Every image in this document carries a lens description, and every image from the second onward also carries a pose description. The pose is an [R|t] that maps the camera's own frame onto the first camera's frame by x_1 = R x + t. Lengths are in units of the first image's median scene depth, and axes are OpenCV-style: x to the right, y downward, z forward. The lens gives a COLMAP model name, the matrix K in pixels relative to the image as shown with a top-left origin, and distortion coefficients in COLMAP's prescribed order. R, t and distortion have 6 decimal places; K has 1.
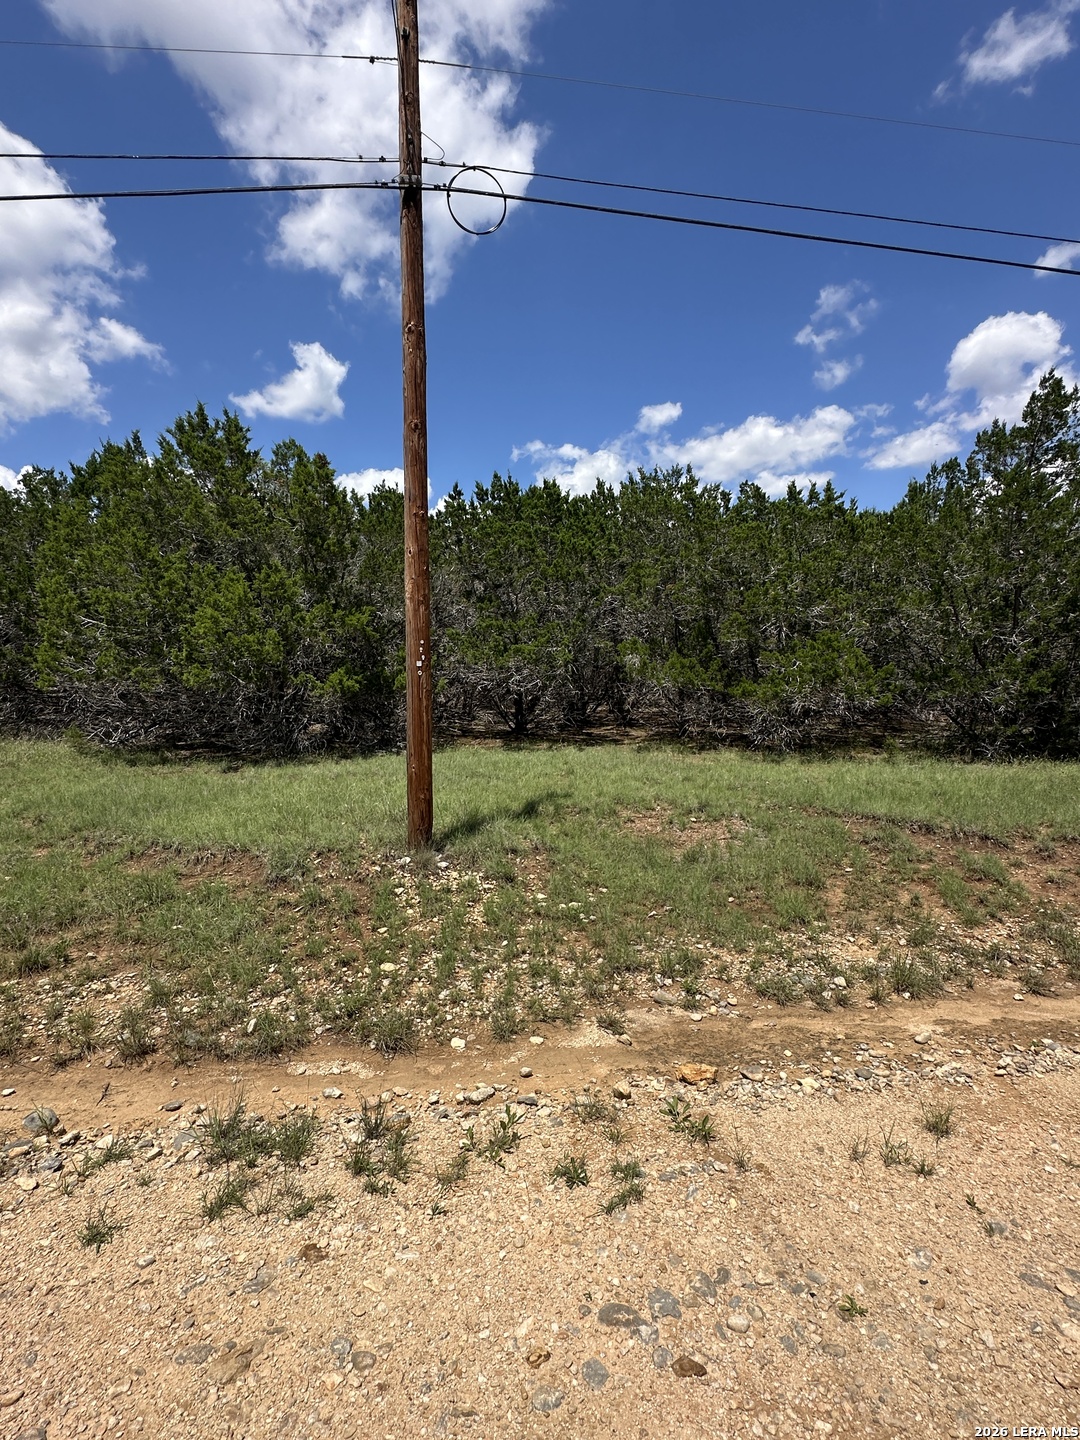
lens RADIAL K [[688.1, 0, 540.0], [0, 688.1, 720.0], [0, 0, 1]] dist [-0.007108, 0.000693]
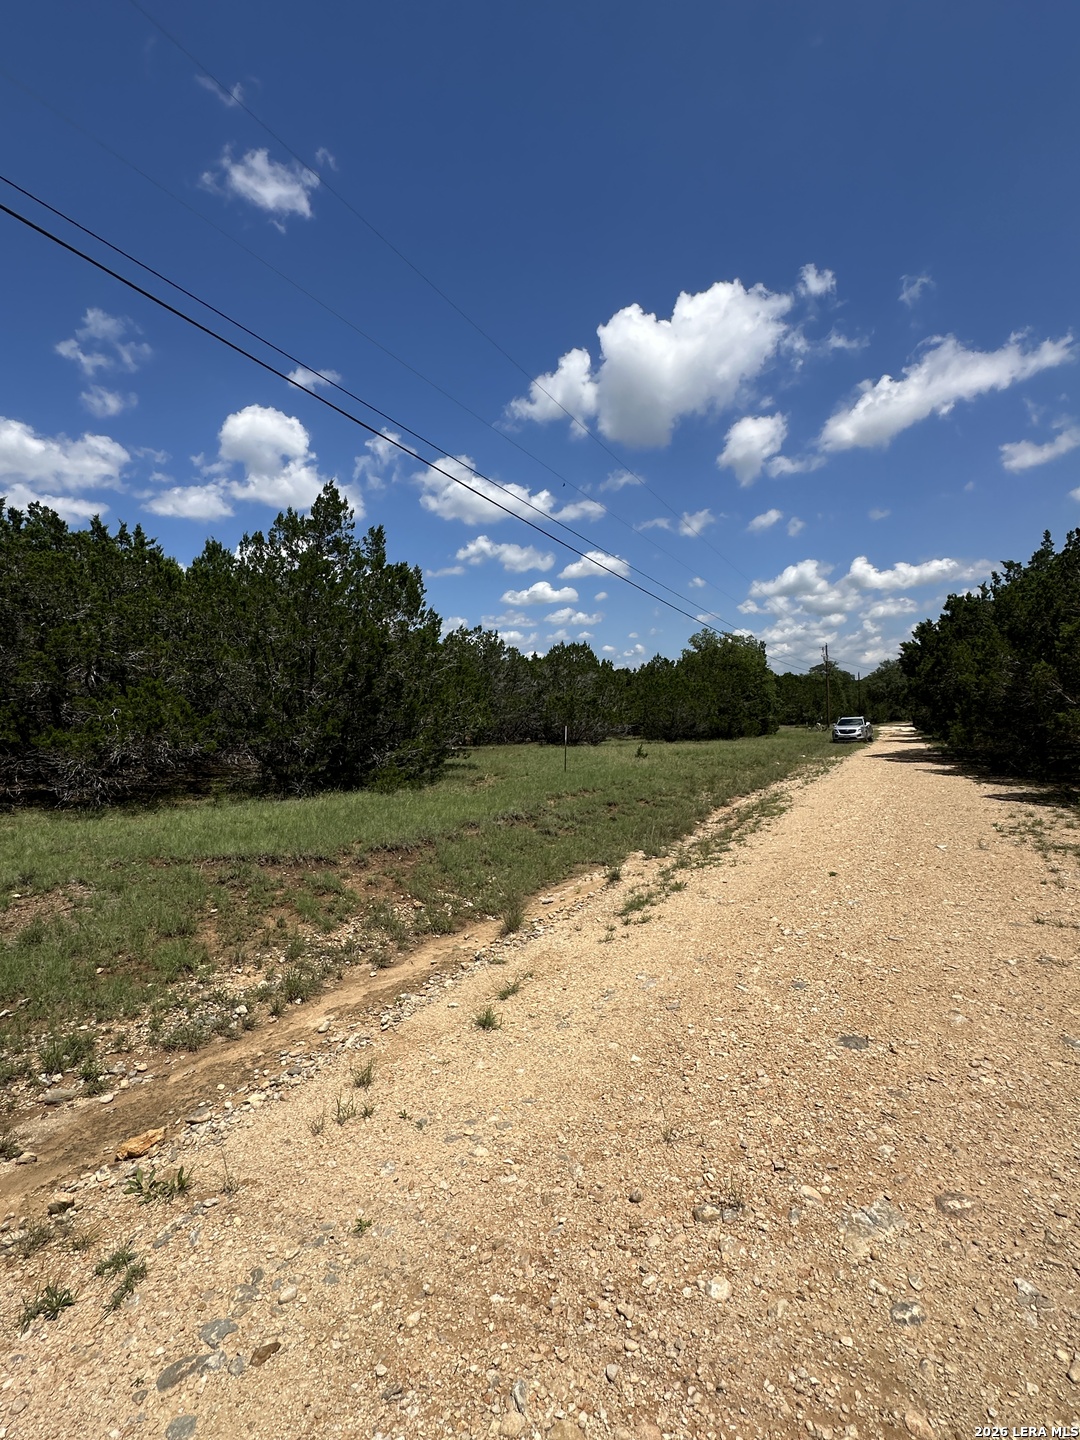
lens RADIAL K [[688.1, 0, 540.0], [0, 688.1, 720.0], [0, 0, 1]] dist [-0.007108, 0.000693]
pose [[0.573957, 0.001939, 0.818883, -0.171883], [0.052864, 0.997824, -0.039415, -0.004946], [-0.817178, 0.065912, 0.572605, -0.027285]]
